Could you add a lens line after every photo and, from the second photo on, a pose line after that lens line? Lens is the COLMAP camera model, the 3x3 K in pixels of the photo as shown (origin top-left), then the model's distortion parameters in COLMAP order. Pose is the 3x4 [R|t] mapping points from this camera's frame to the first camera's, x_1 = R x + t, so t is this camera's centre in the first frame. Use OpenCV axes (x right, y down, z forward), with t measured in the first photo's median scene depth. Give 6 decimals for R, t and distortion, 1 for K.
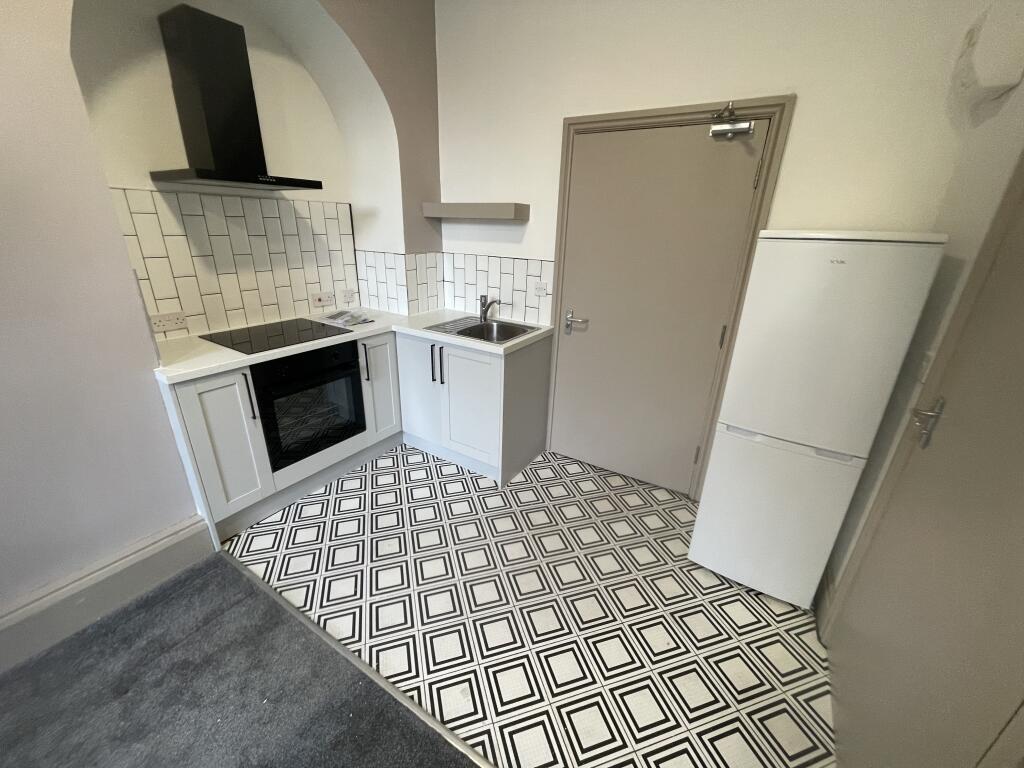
lens RADIAL K [[412.9, 0, 510.9], [0, 412.9, 382.0], [0, 0, 1]] dist [0.000316, -0.000624]
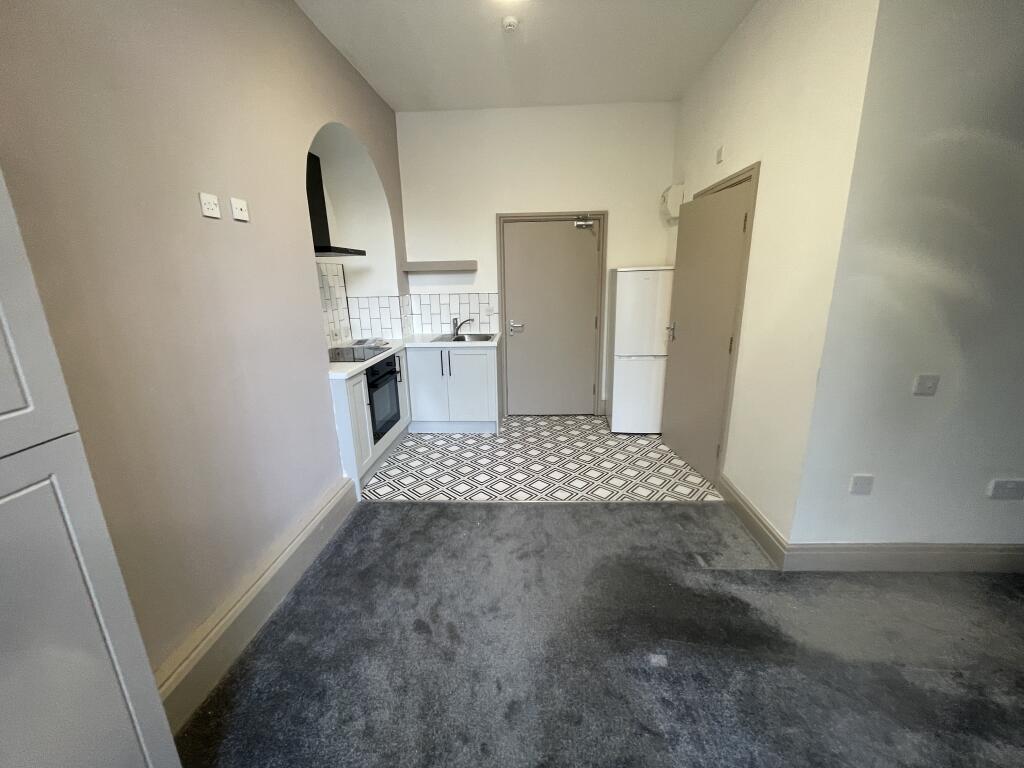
lens RADIAL K [[412.9, 0, 510.9], [0, 412.9, 382.0], [0, 0, 1]] dist [0.000316, -0.000624]
pose [[0.872851, -0.168037, 0.458142, -0.681607], [0.217249, 0.974481, -0.056483, 0.164368], [-0.436959, 0.148833, 0.887083, -0.450296]]
